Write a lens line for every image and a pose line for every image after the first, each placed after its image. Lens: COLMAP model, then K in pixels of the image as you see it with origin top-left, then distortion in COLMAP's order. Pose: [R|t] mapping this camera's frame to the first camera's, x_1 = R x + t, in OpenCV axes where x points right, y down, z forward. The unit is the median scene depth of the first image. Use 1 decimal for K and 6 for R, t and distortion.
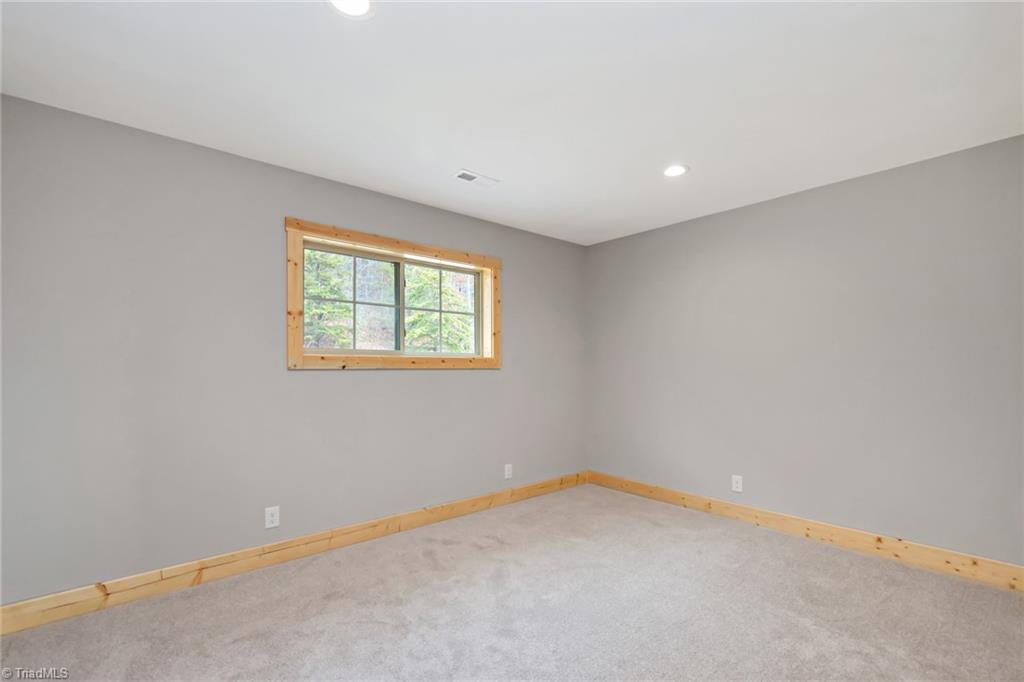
lens RADIAL K [[461.4, 0, 515.1], [0, 461.4, 359.6], [0, 0, 1]] dist [-0.000297, -0.000044]
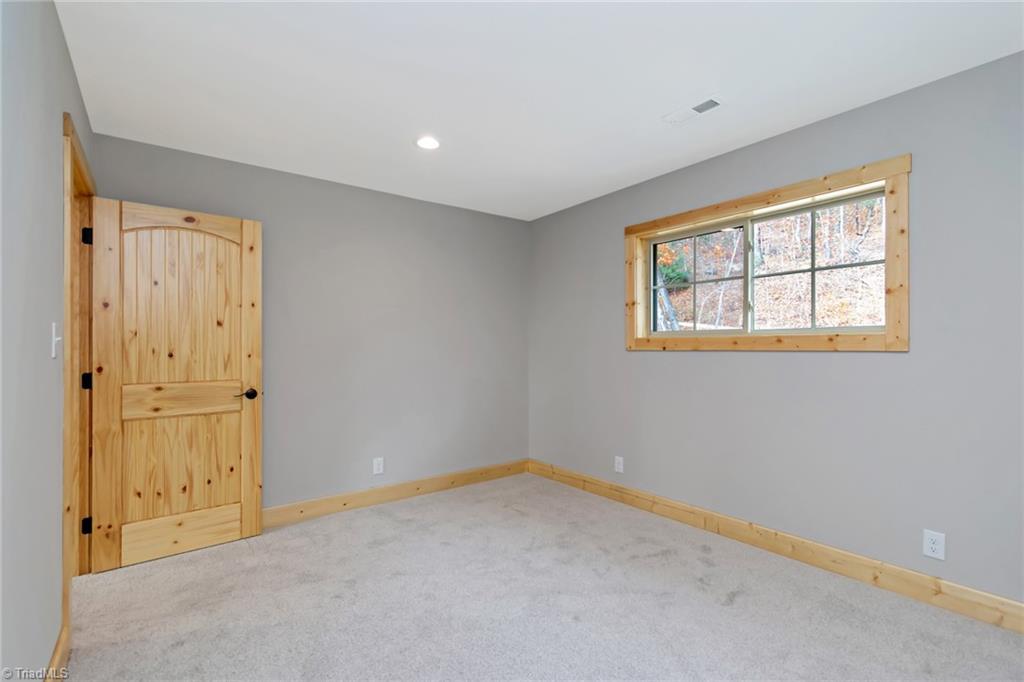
lens RADIAL K [[457.4, 0, 511.7], [0, 457.4, 350.6], [0, 0, 1]] dist [0.000150, -0.000118]
pose [[-0.060825, 0.002411, -0.998146, 0.698409], [0.013138, 0.999912, 0.001615, 0.015441], [0.998062, -0.013016, -0.060851, 0.714071]]
